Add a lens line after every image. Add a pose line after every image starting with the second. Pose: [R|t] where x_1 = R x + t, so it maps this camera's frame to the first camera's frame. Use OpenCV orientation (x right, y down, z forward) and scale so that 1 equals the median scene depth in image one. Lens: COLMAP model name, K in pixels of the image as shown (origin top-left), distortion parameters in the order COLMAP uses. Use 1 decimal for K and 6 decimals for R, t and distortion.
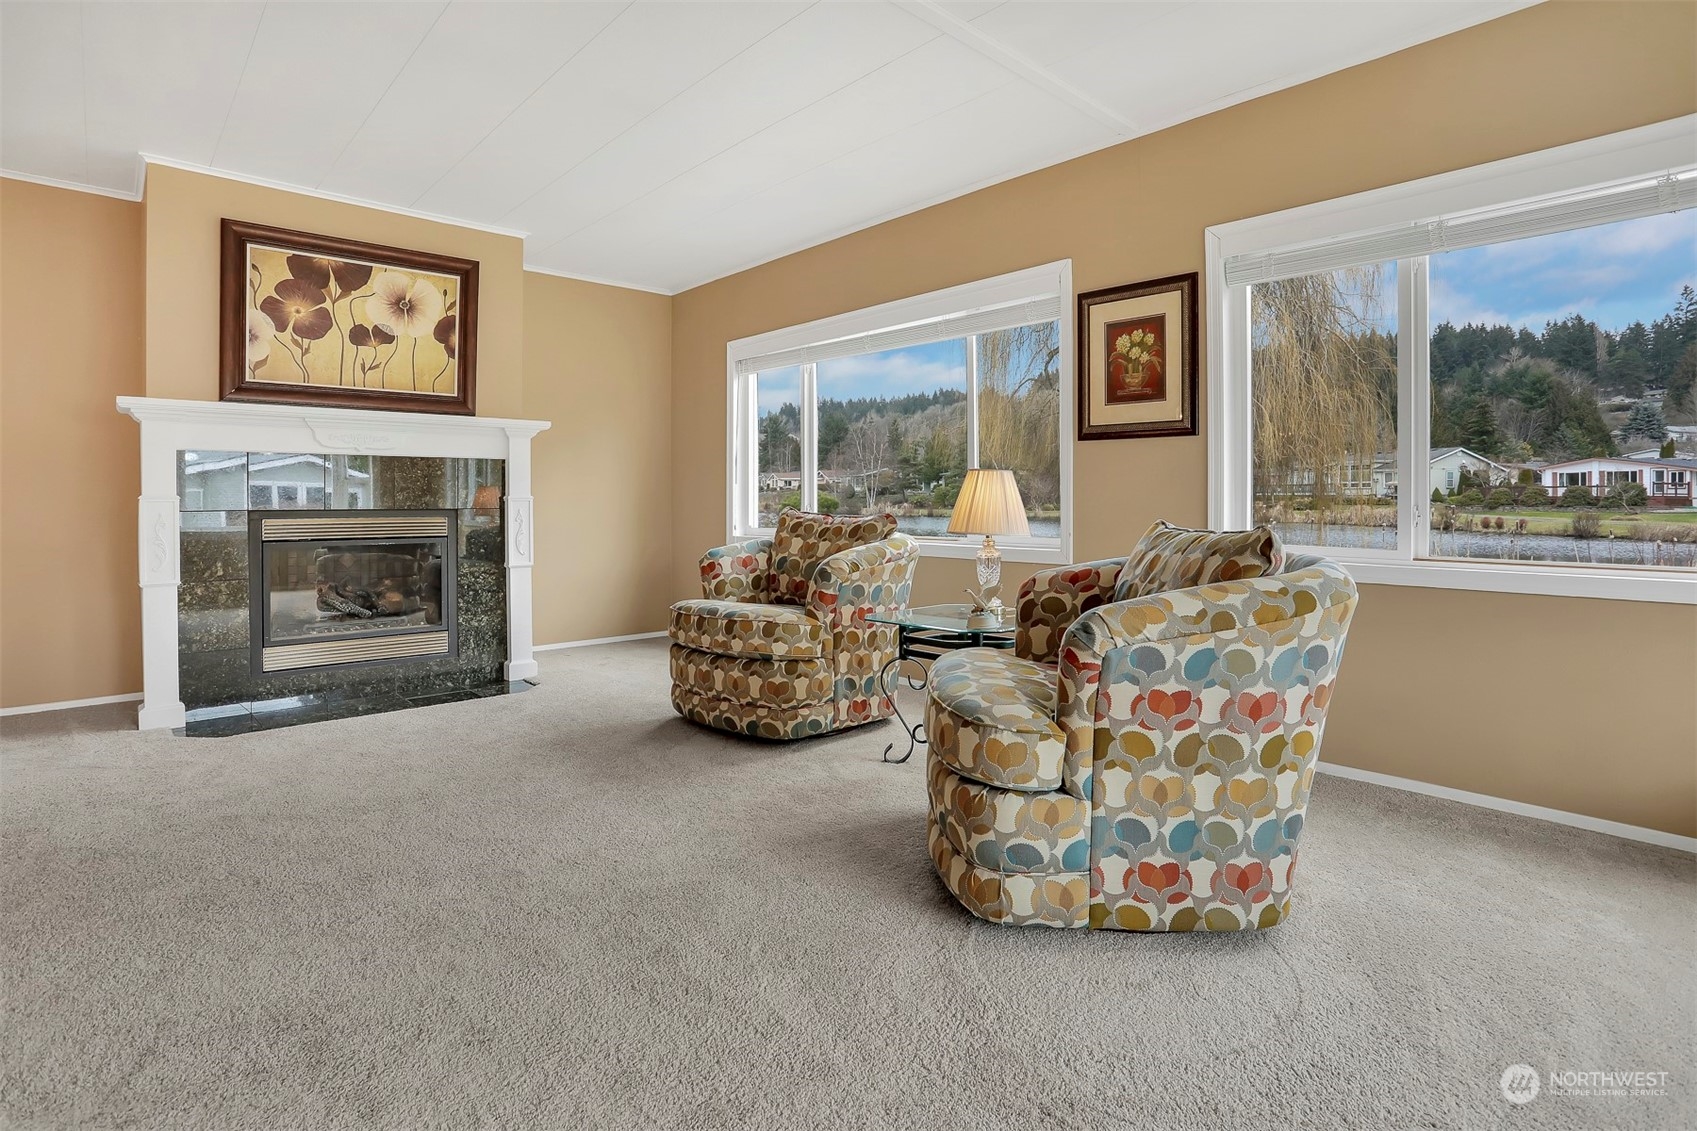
lens RADIAL K [[844.8, 0, 833.0], [0, 844.8, 490.6], [0, 0, 1]] dist [-0.036454, 0.002175]
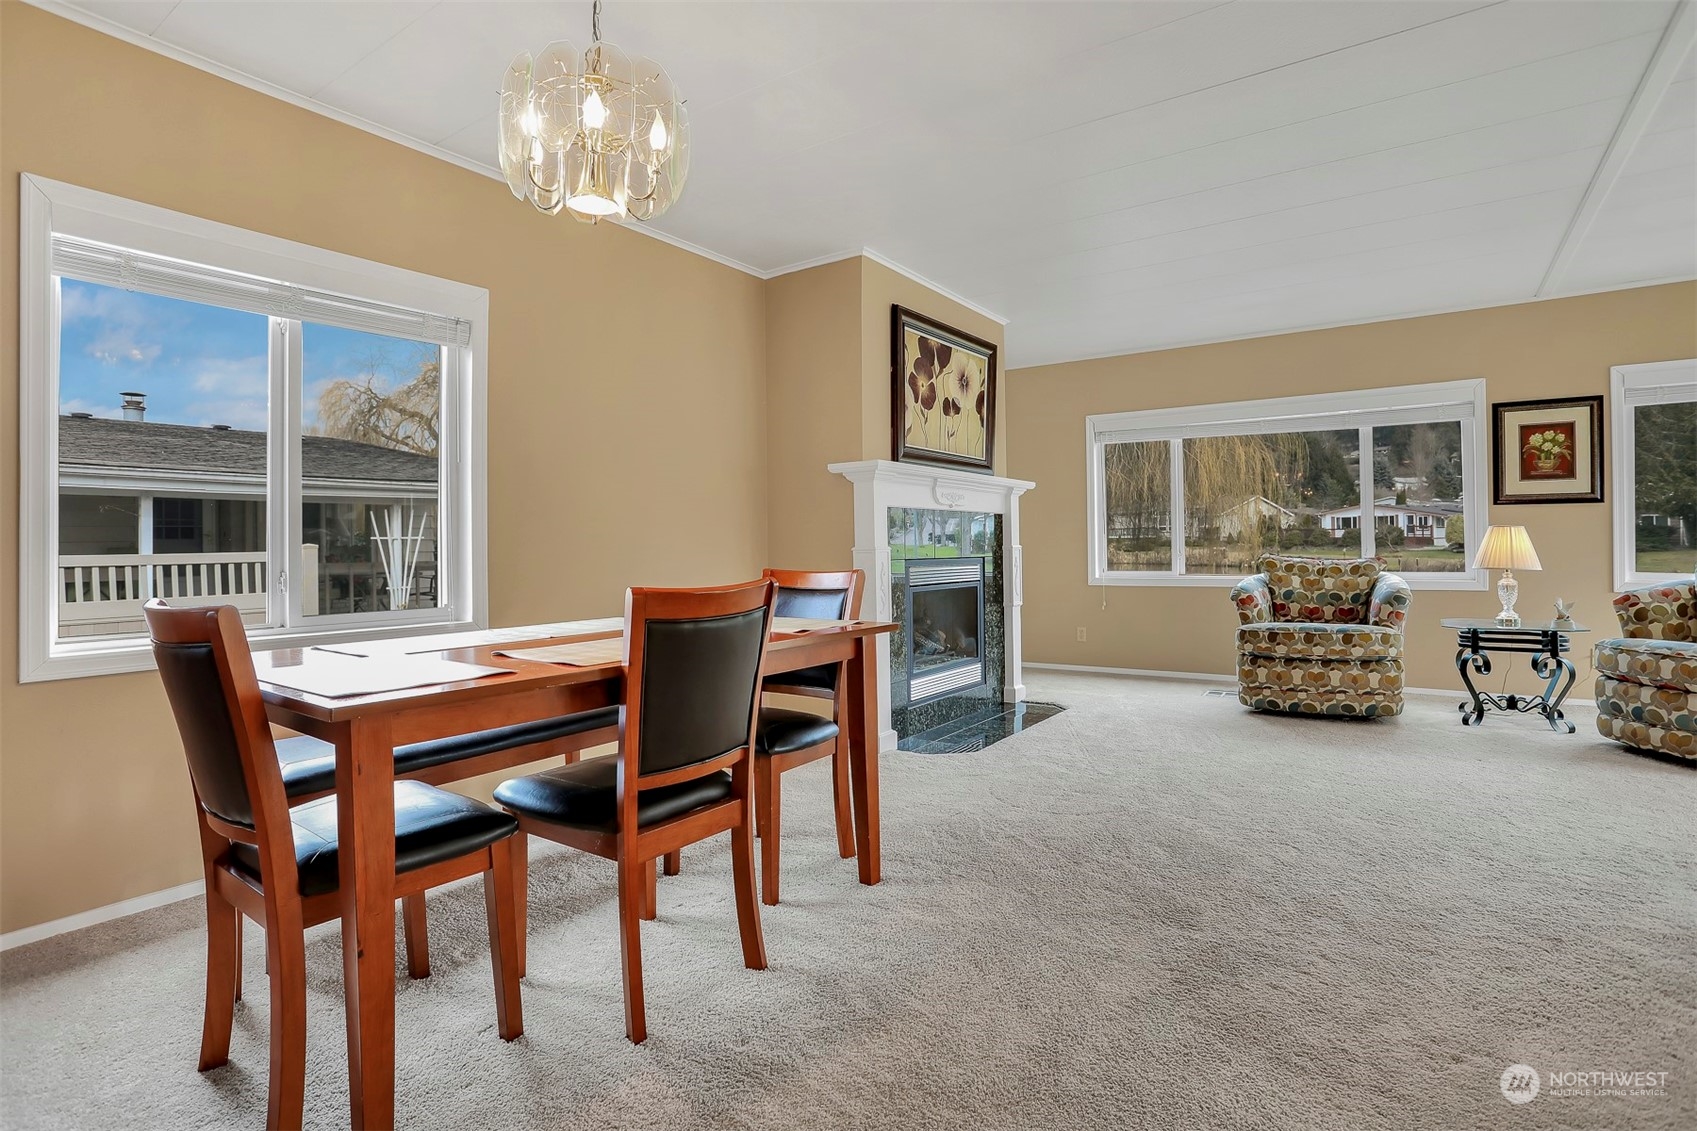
lens RADIAL K [[869.0, 0, 822.3], [0, 869.0, 539.0], [0, 0, 1]] dist [-0.056280, 0.017918]
pose [[0.970929, -0.006884, 0.239267, -1.095835], [0.005738, 0.999969, 0.005482, -0.012711], [-0.239297, -0.003950, 0.970938, -0.127253]]
